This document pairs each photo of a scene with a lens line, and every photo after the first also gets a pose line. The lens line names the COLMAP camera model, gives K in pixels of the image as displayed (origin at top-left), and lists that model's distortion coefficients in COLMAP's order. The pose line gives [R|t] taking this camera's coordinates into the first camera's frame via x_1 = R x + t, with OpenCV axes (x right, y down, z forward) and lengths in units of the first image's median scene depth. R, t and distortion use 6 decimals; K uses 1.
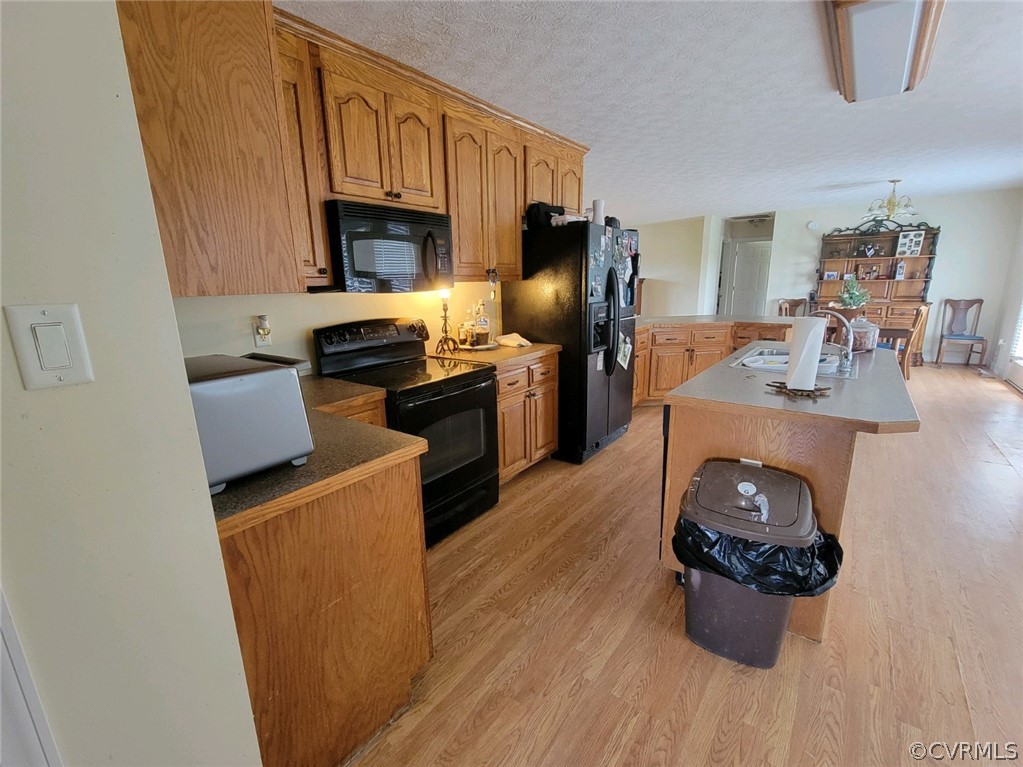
lens RADIAL K [[458.9, 0, 512.9], [0, 458.9, 390.2], [0, 0, 1]] dist [0.003052, 0.000556]
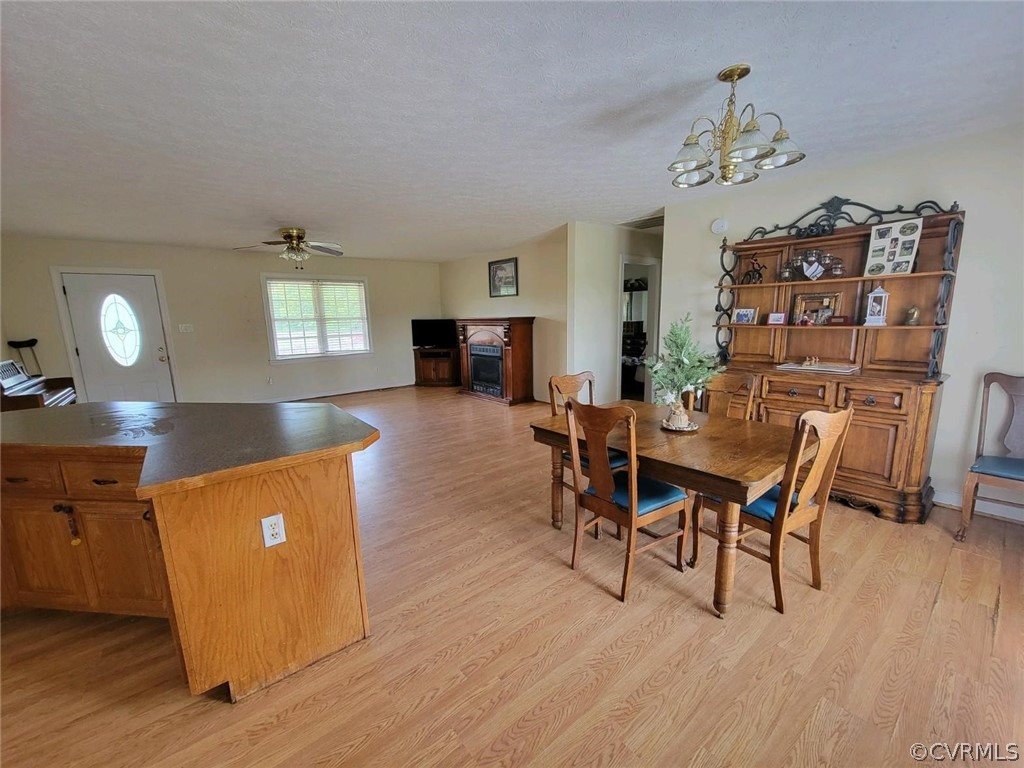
lens RADIAL K [[422.1, 0, 507.1], [0, 422.1, 391.2], [0, 0, 1]] dist [-0.001371, -0.000365]
pose [[0.968276, 0.042059, -0.246319, 0.589203], [-0.054181, 0.997620, -0.042642, -0.136349], [0.243939, 0.054635, 0.968250, 0.500527]]
